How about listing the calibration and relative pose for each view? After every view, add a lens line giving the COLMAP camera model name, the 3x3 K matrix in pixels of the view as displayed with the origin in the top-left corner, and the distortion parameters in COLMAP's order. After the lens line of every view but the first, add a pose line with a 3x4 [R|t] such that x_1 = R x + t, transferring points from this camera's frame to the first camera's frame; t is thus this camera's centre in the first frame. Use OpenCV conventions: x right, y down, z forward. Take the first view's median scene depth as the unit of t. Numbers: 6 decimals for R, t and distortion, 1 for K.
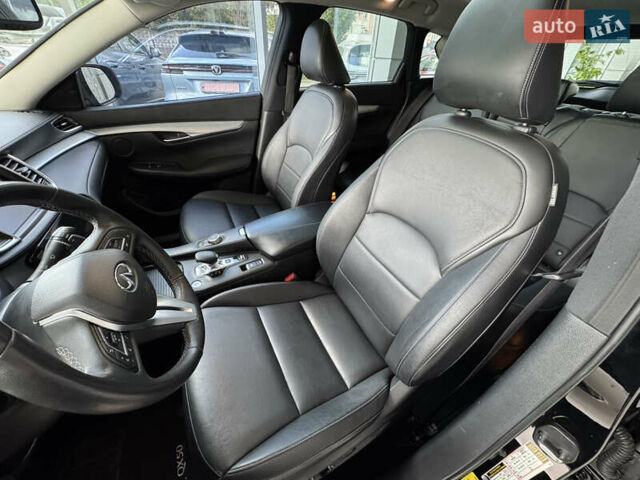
lens RADIAL K [[254.5, 0, 320.0], [0, 254.5, 240.0], [0, 0, 1]] dist [0.000063, -0.000801]
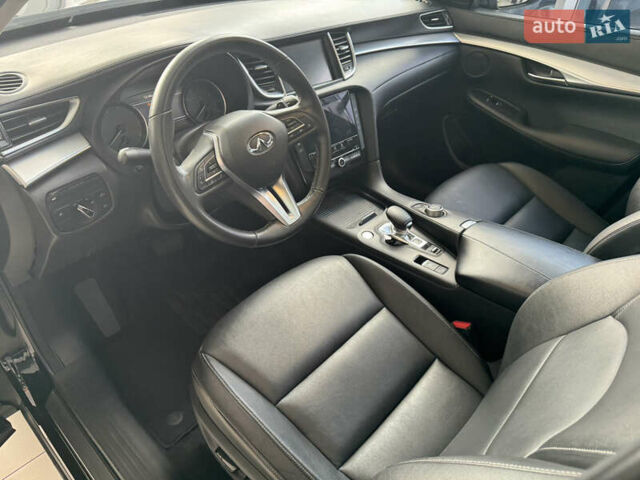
lens RADIAL K [[455.4, 0, 321.4], [0, 455.4, 242.1], [0, 0, 1]] dist [0.051252, -0.063694]
pose [[0.343734, 0.562539, -0.751929, 0.344232], [-0.593433, 0.750695, 0.290337, -0.084489], [0.727795, 0.346421, 0.591868, 0.041808]]
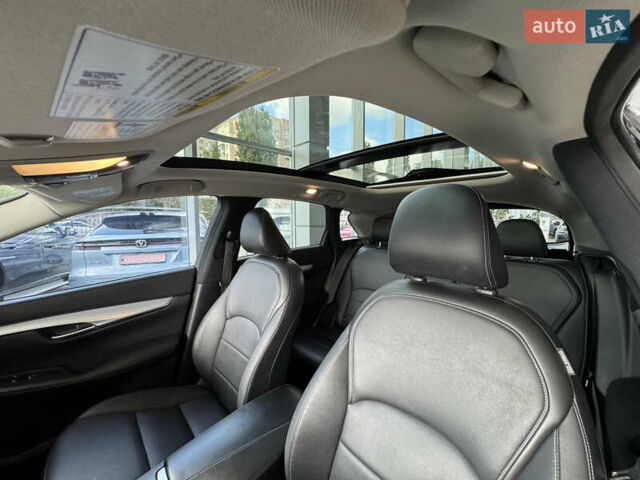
lens RADIAL K [[254.5, 0, 320.0], [0, 254.5, 240.0], [0, 0, 1]] dist [0.000063, -0.000801]
pose [[0.955693, -0.068953, 0.286176, -0.053709], [0.209351, 0.842647, -0.496102, -0.095643], [-0.206938, 0.534033, 0.819747, 0.069754]]
